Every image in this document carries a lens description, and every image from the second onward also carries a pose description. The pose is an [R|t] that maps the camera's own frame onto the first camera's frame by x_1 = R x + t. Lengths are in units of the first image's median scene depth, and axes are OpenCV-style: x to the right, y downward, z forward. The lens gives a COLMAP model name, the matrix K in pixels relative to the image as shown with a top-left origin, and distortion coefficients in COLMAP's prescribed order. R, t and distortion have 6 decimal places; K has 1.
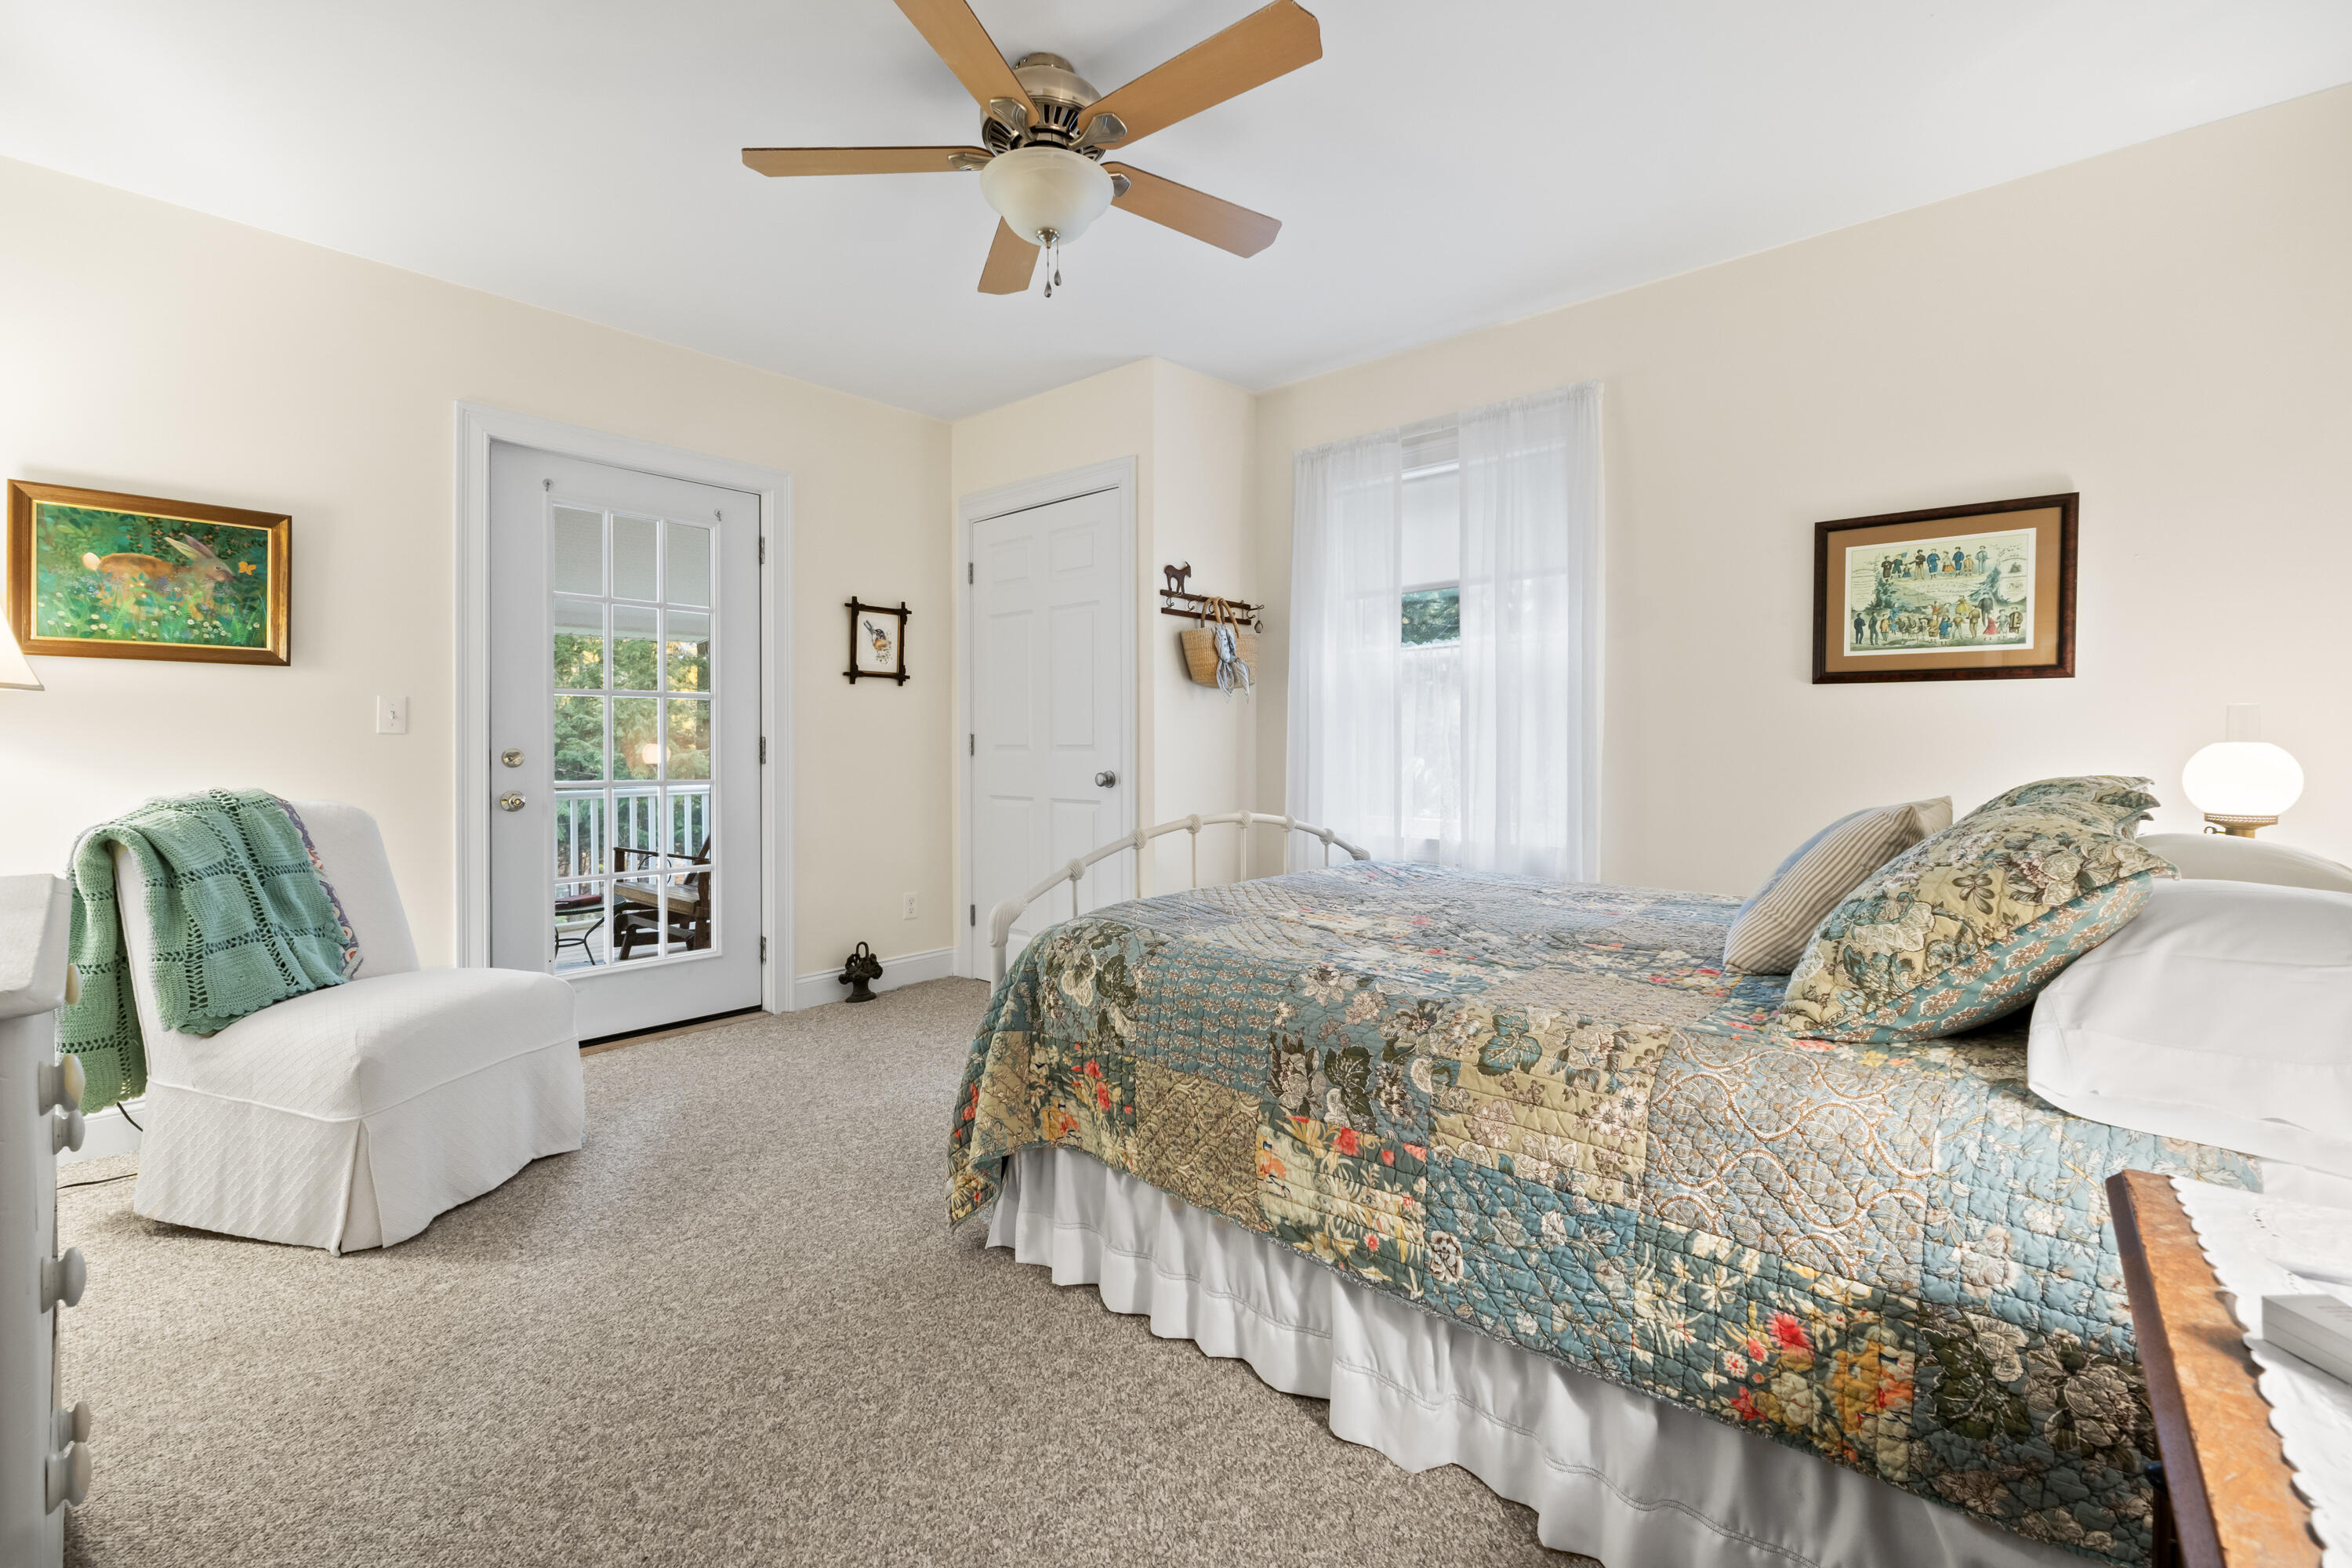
lens RADIAL K [[982.6, 0, 1176.8], [0, 982.6, 752.0], [0, 0, 1]] dist [-0.002186, -0.000611]
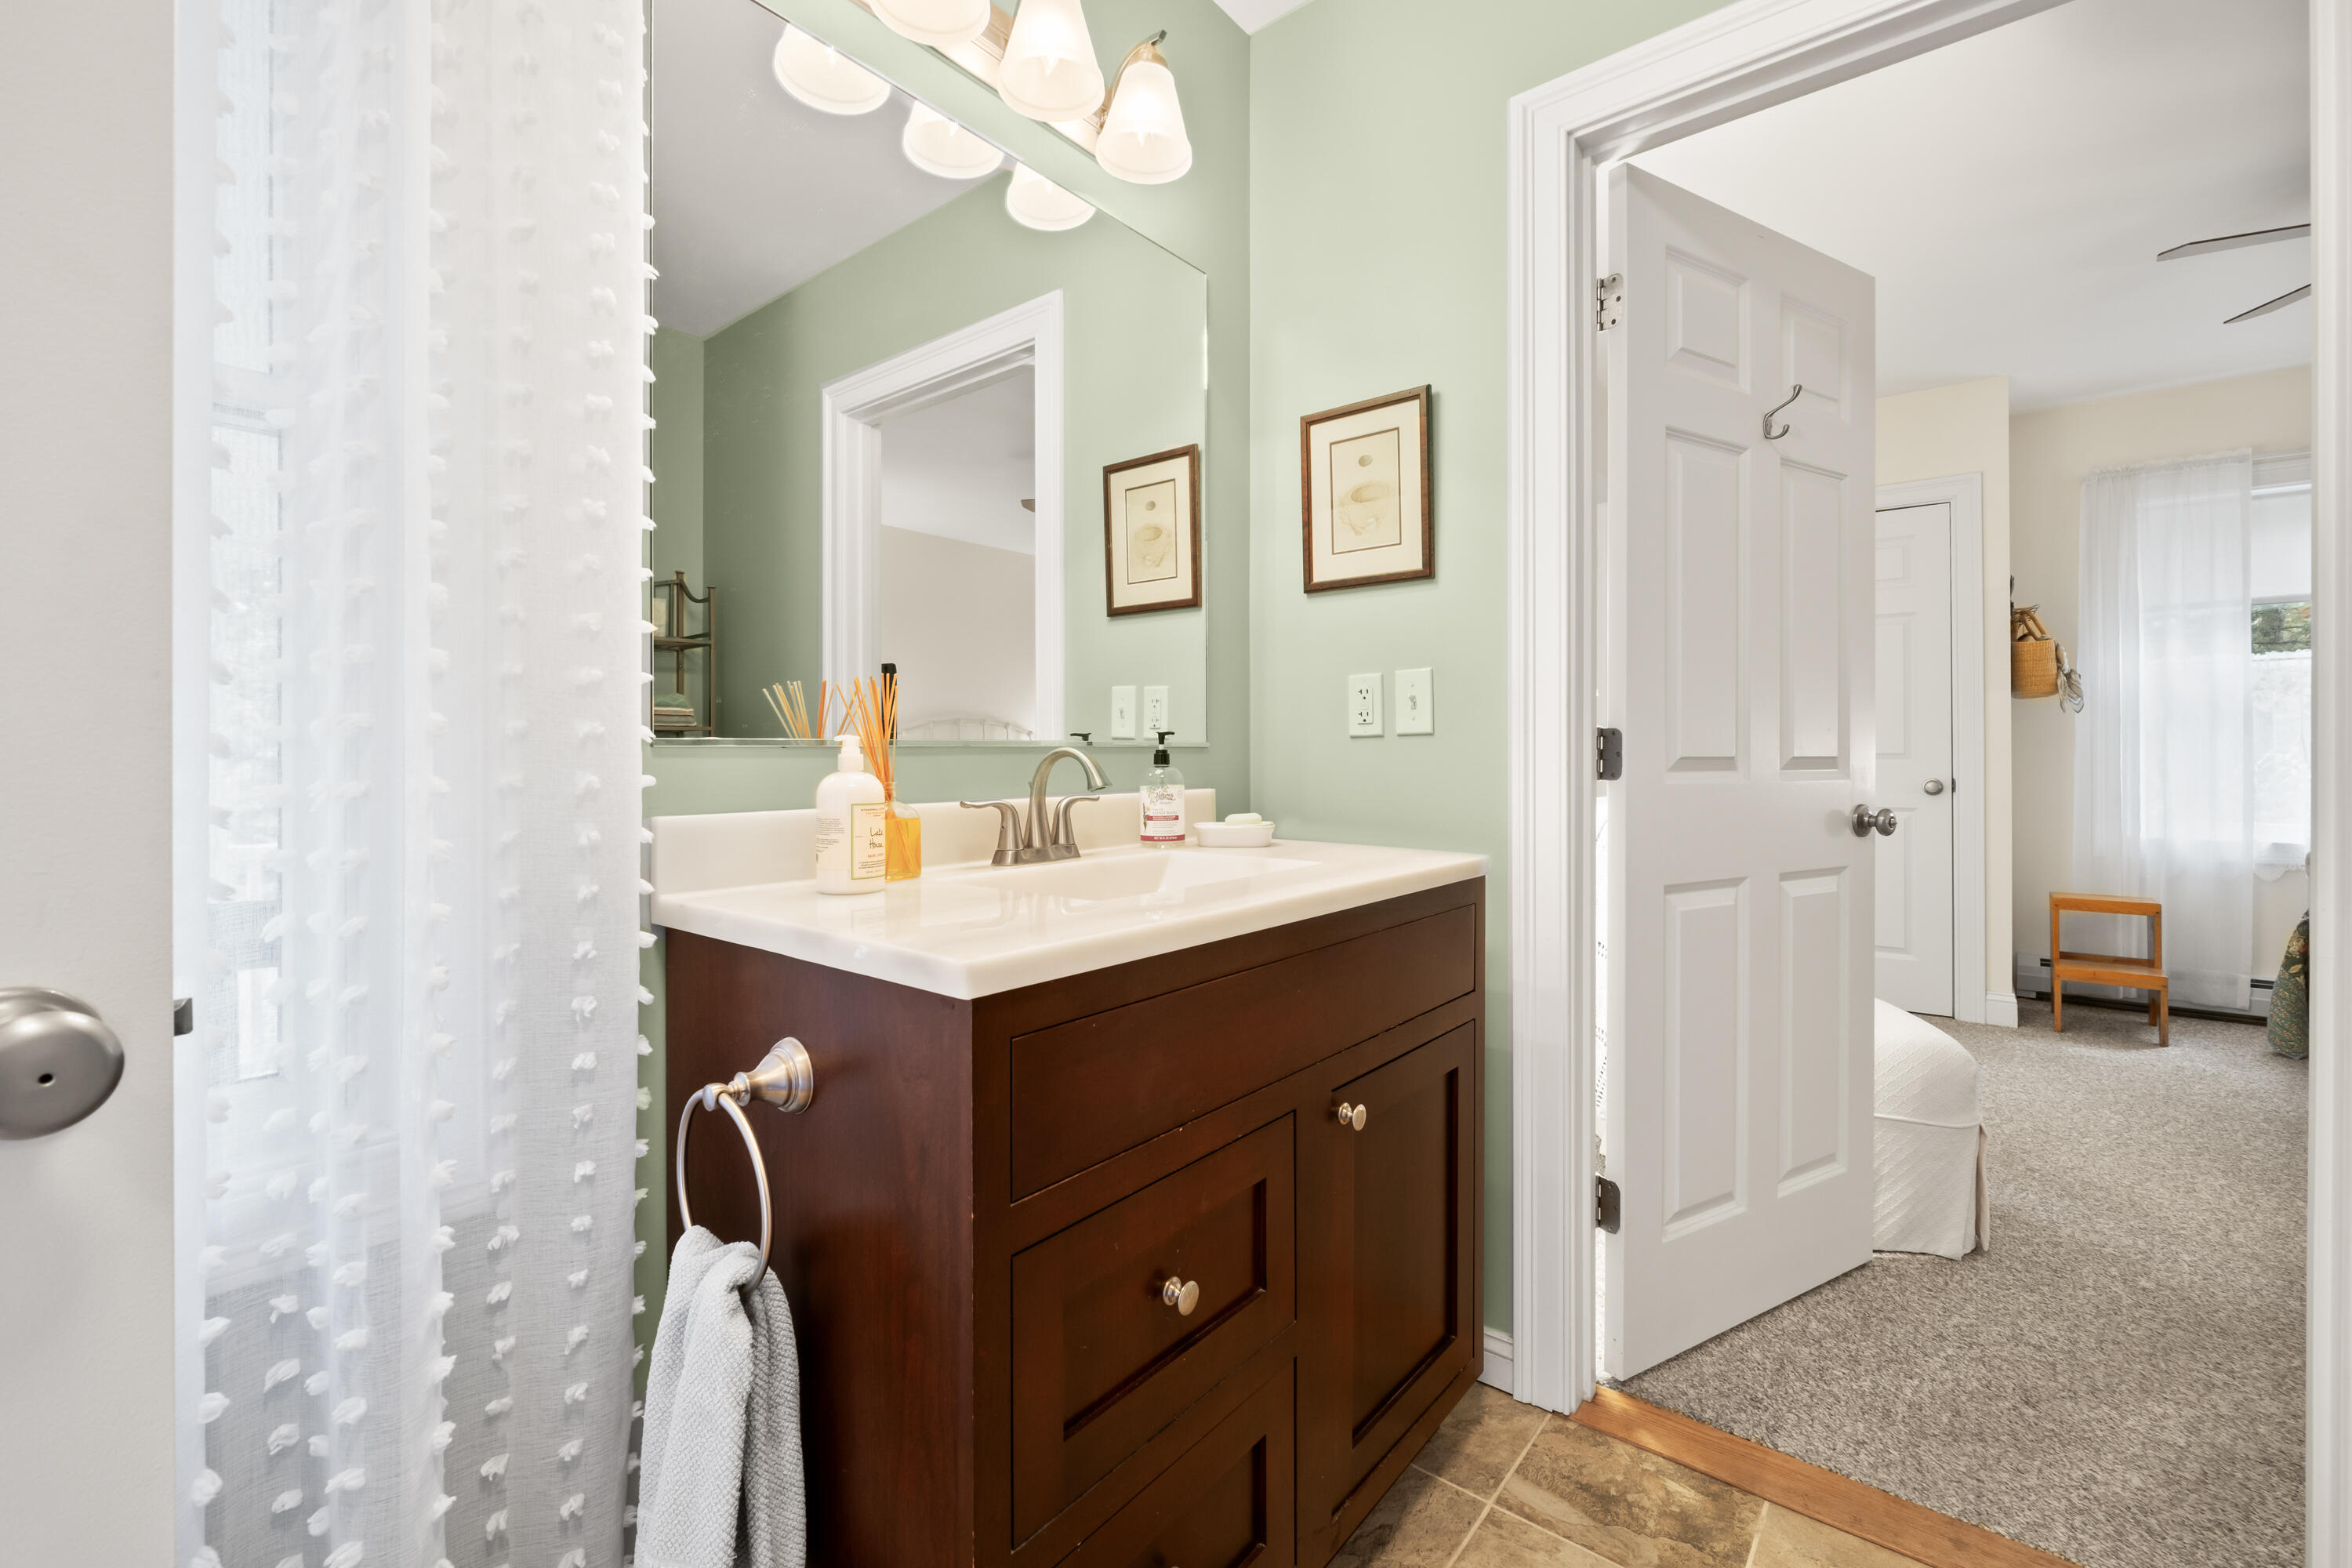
lens RADIAL K [[982.6, 0, 1176.8], [0, 982.6, 752.0], [0, 0, 1]] dist [-0.002186, -0.000611]
pose [[0.999074, -0.001604, 0.042999, -0.955635], [0.002114, 0.999928, -0.011808, 0.002401], [-0.042977, 0.011888, 0.999005, 0.011123]]
